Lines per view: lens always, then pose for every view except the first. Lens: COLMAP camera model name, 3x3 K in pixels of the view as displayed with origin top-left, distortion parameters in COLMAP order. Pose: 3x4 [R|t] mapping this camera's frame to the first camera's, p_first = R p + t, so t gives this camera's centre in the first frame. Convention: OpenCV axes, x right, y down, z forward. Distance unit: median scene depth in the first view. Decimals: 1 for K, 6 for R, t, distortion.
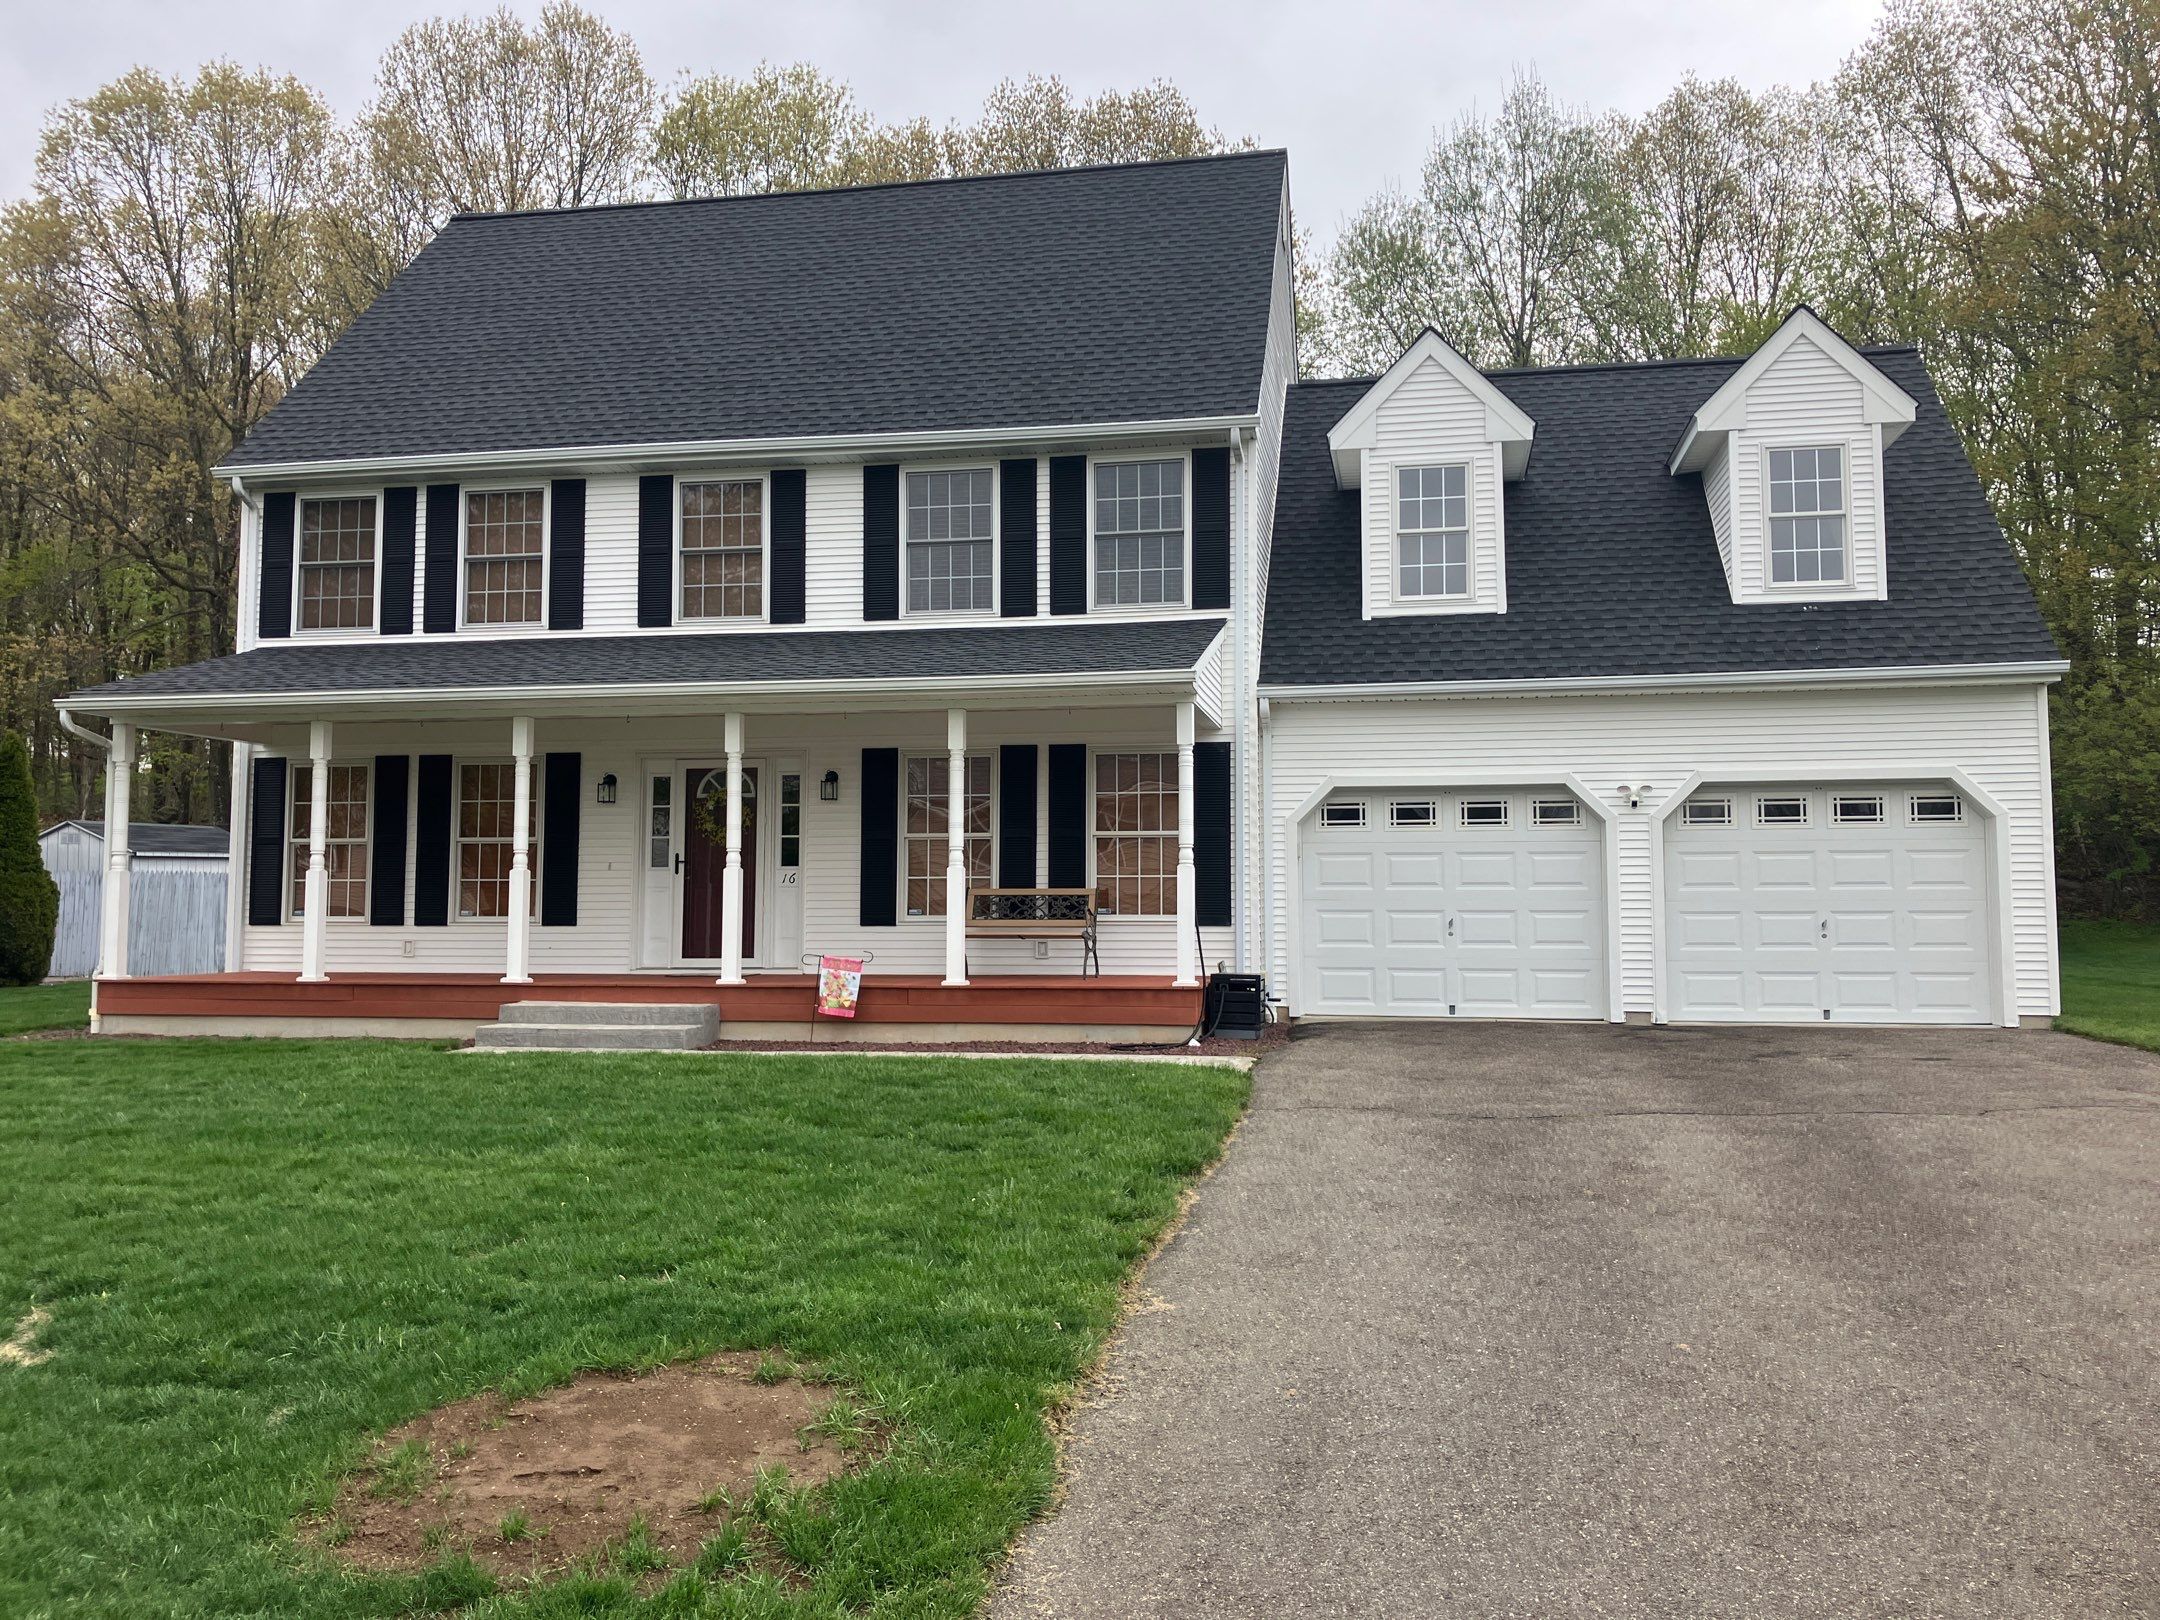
lens RADIAL K [[1277.0, 0, 1080.6], [0, 1277.0, 809.7], [0, 0, 1]] dist [0.046127, -0.003098]
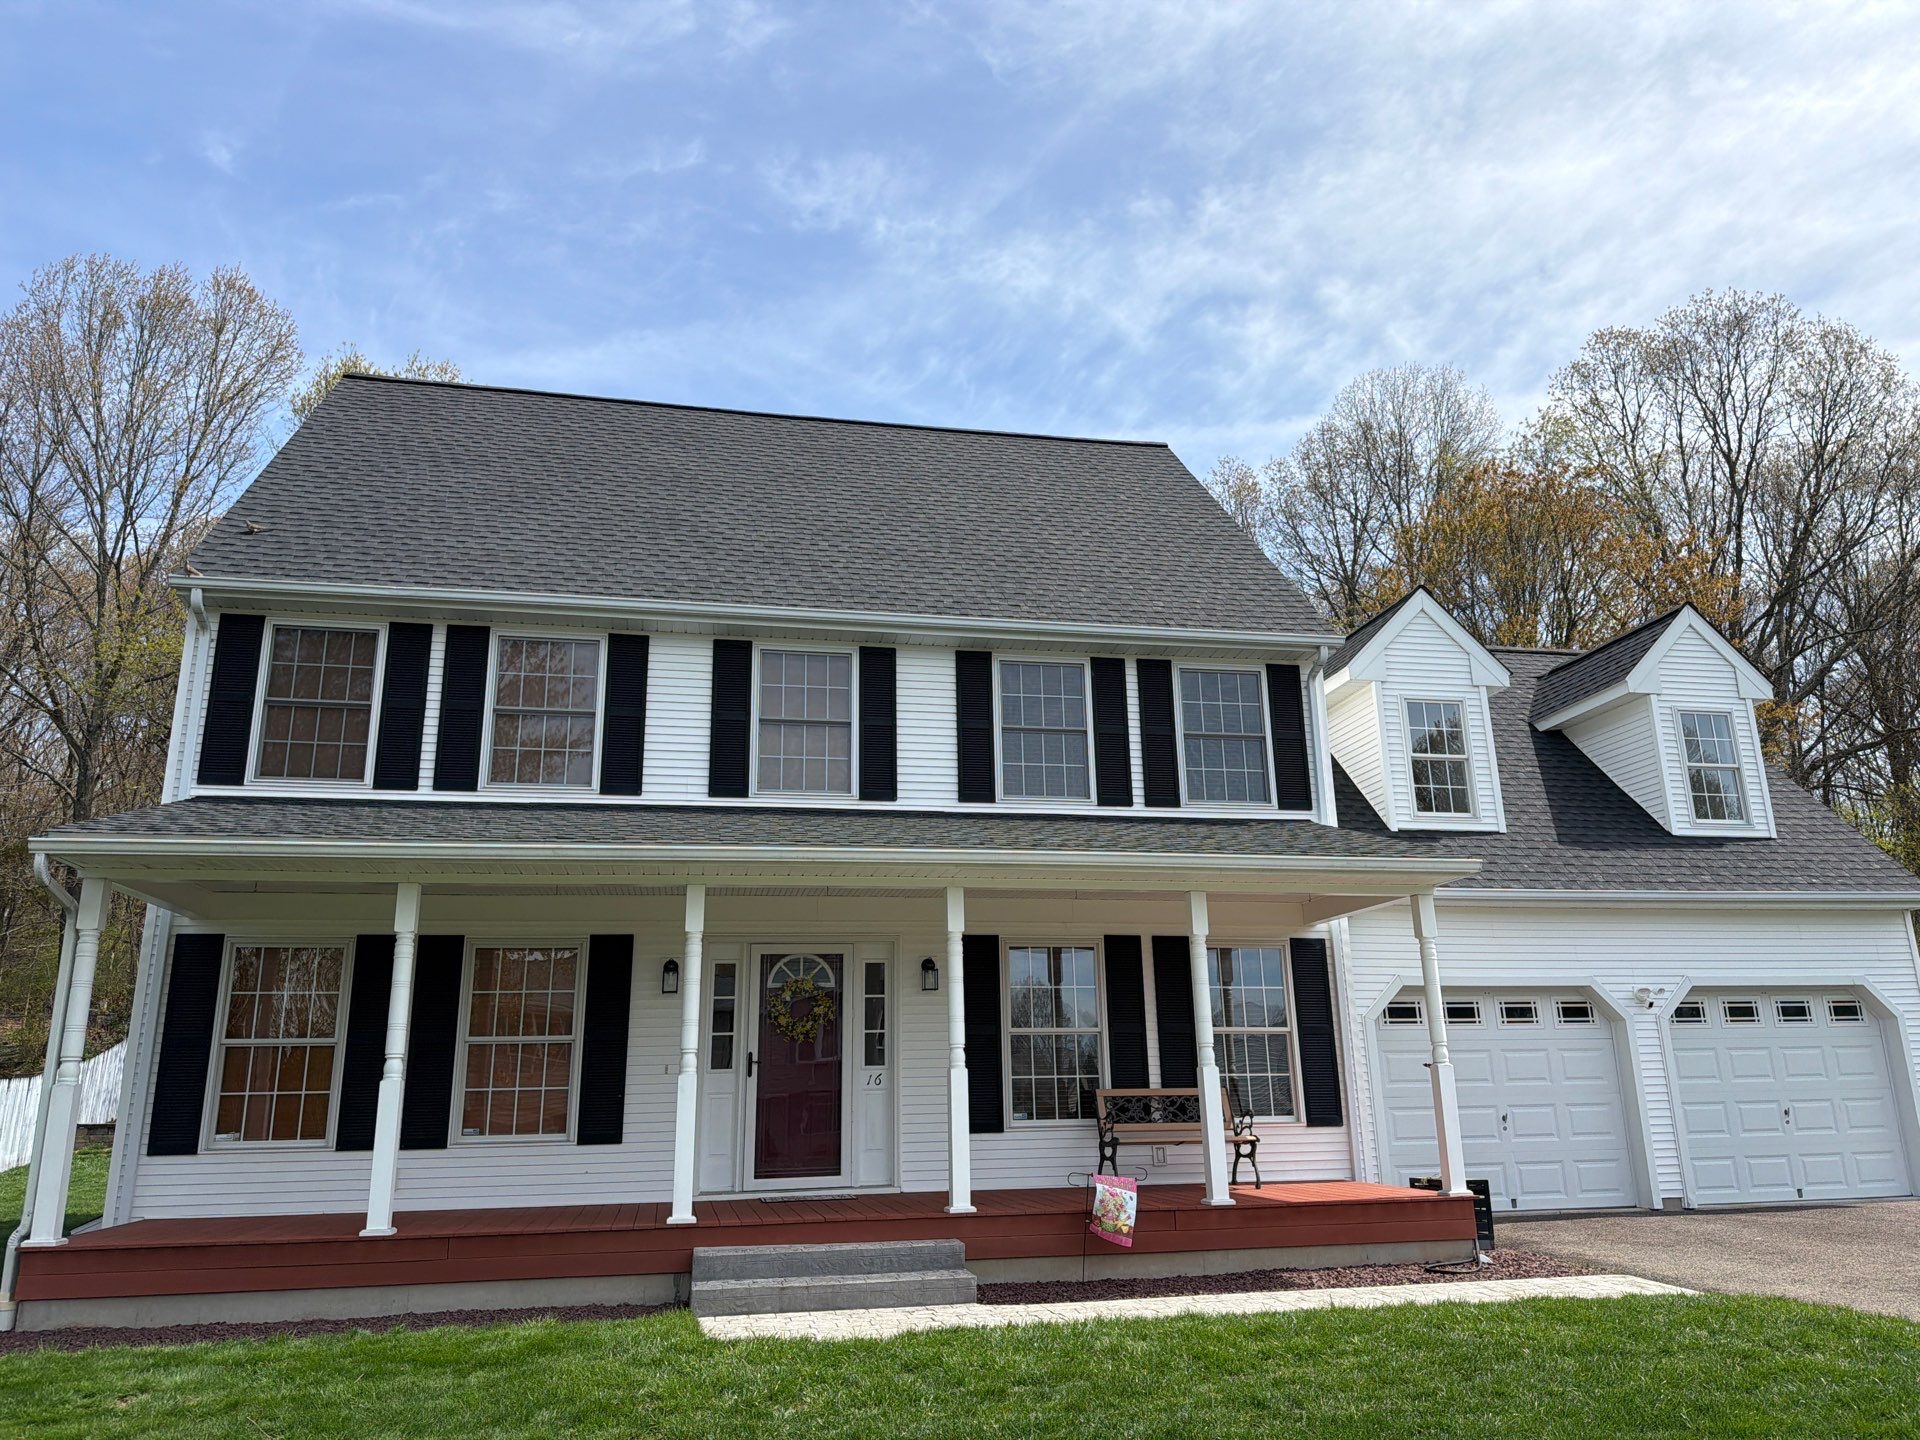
lens RADIAL K [[1319.0, 0, 957.1], [0, 1319.0, 715.8], [0, 0, 1]] dist [0.033701, -0.022567]
pose [[0.938713, 0.080180, 0.335245, -0.515679], [-0.005128, 0.975712, -0.218999, 0.006369], [-0.344662, 0.203857, 0.916324, 0.074570]]
